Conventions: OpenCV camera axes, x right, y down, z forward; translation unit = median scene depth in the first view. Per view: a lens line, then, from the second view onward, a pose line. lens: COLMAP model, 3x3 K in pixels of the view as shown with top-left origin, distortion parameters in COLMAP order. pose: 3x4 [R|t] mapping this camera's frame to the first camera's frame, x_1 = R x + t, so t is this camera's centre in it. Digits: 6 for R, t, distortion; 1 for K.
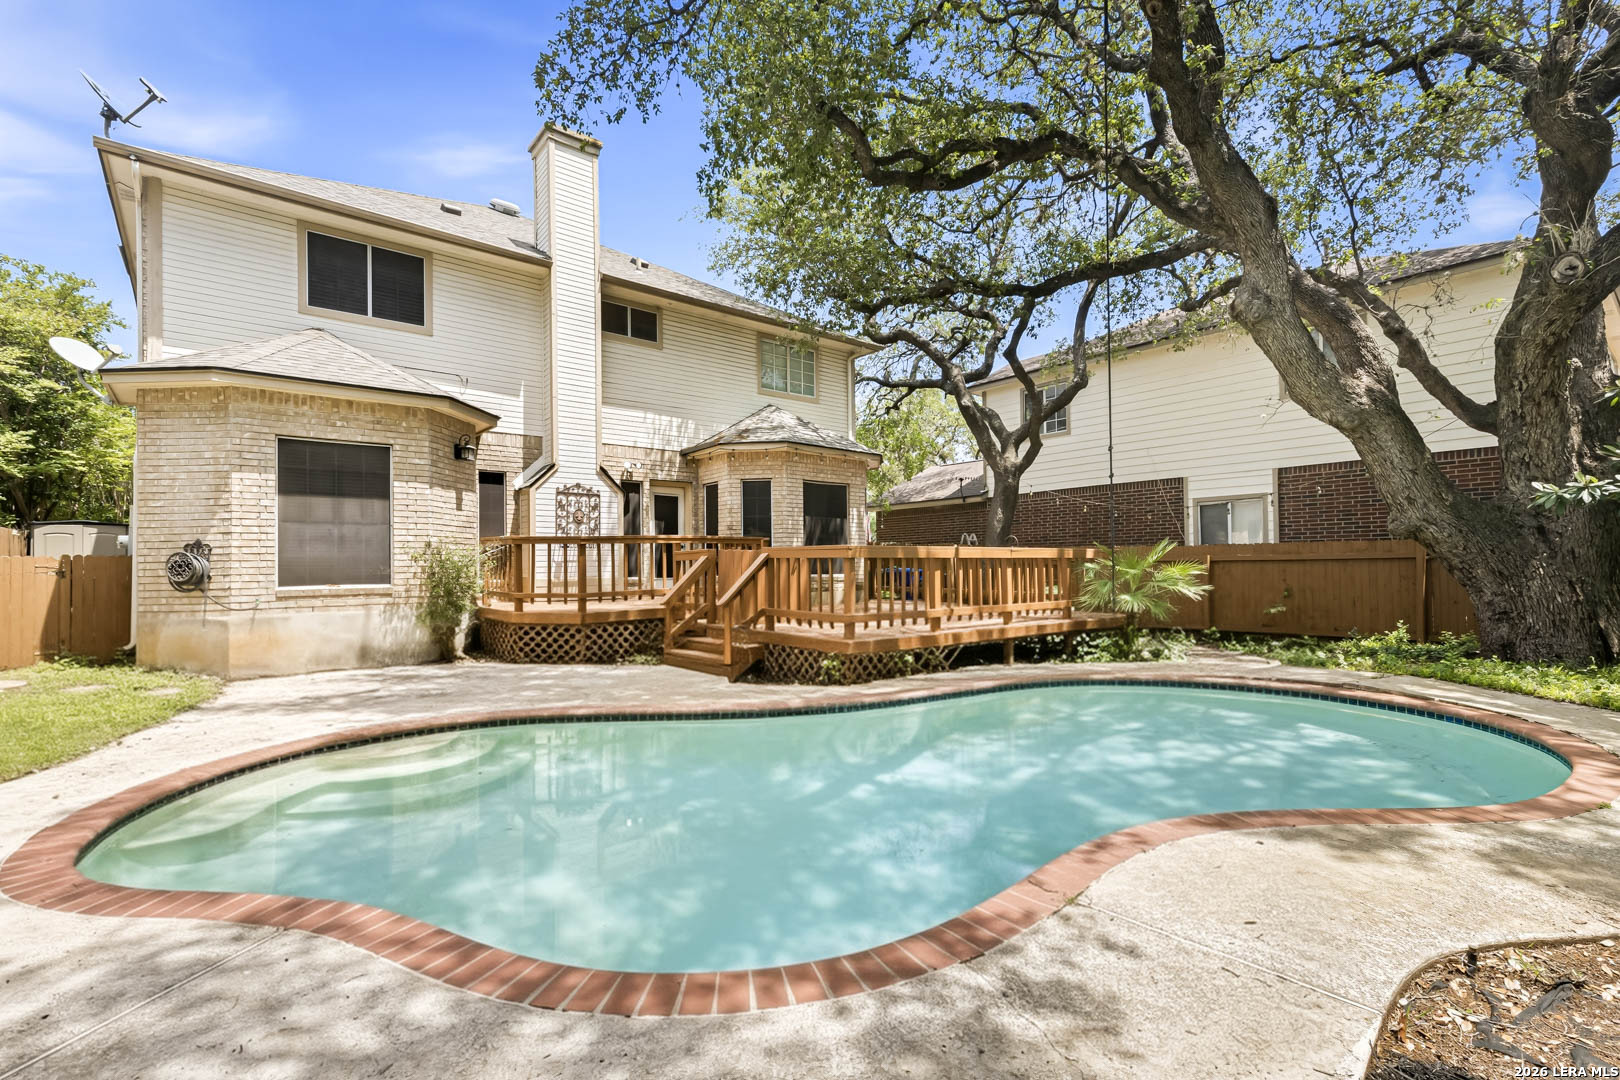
lens RADIAL K [[726.7, 0, 812.5], [0, 726.7, 545.6], [0, 0, 1]] dist [0.023664, 0.001404]
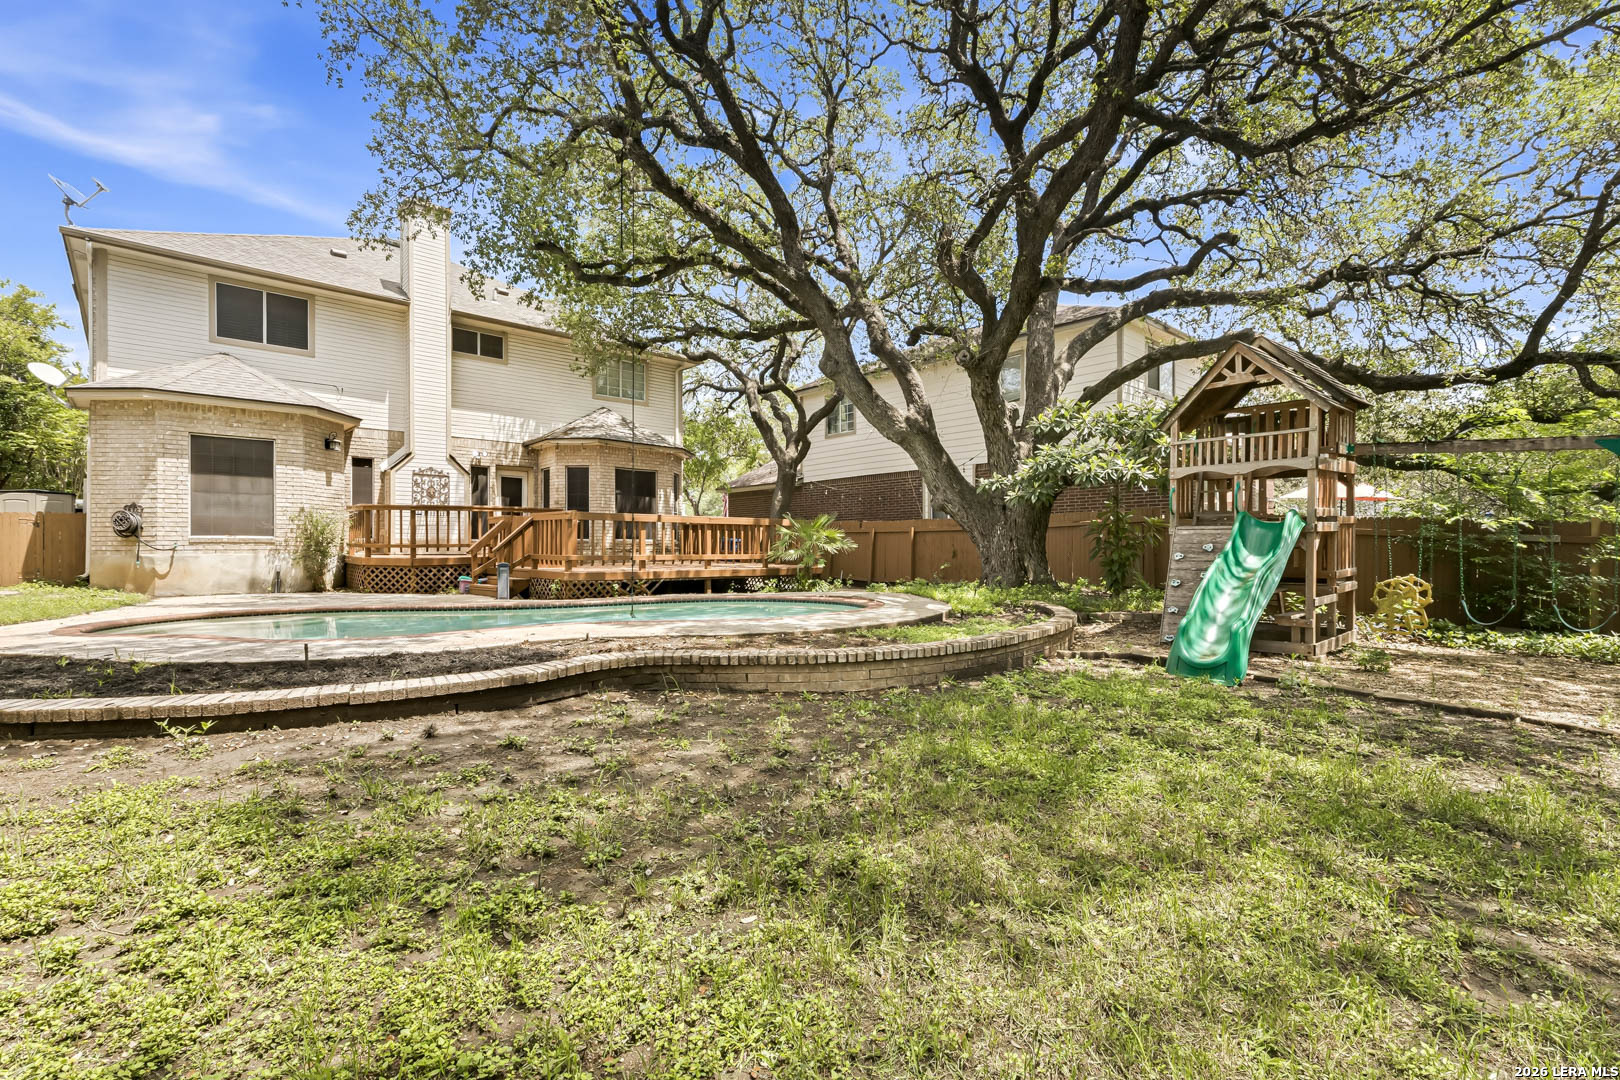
lens RADIAL K [[726.7, 0, 807.5], [0, 726.7, 538.2], [0, 0, 1]] dist [0.023664, 0.001404]
pose [[0.998958, 0.010887, 0.044322, 0.373606], [-0.011480, 0.999848, 0.013139, 0.023143], [-0.044172, -0.013634, 0.998931, -0.450347]]
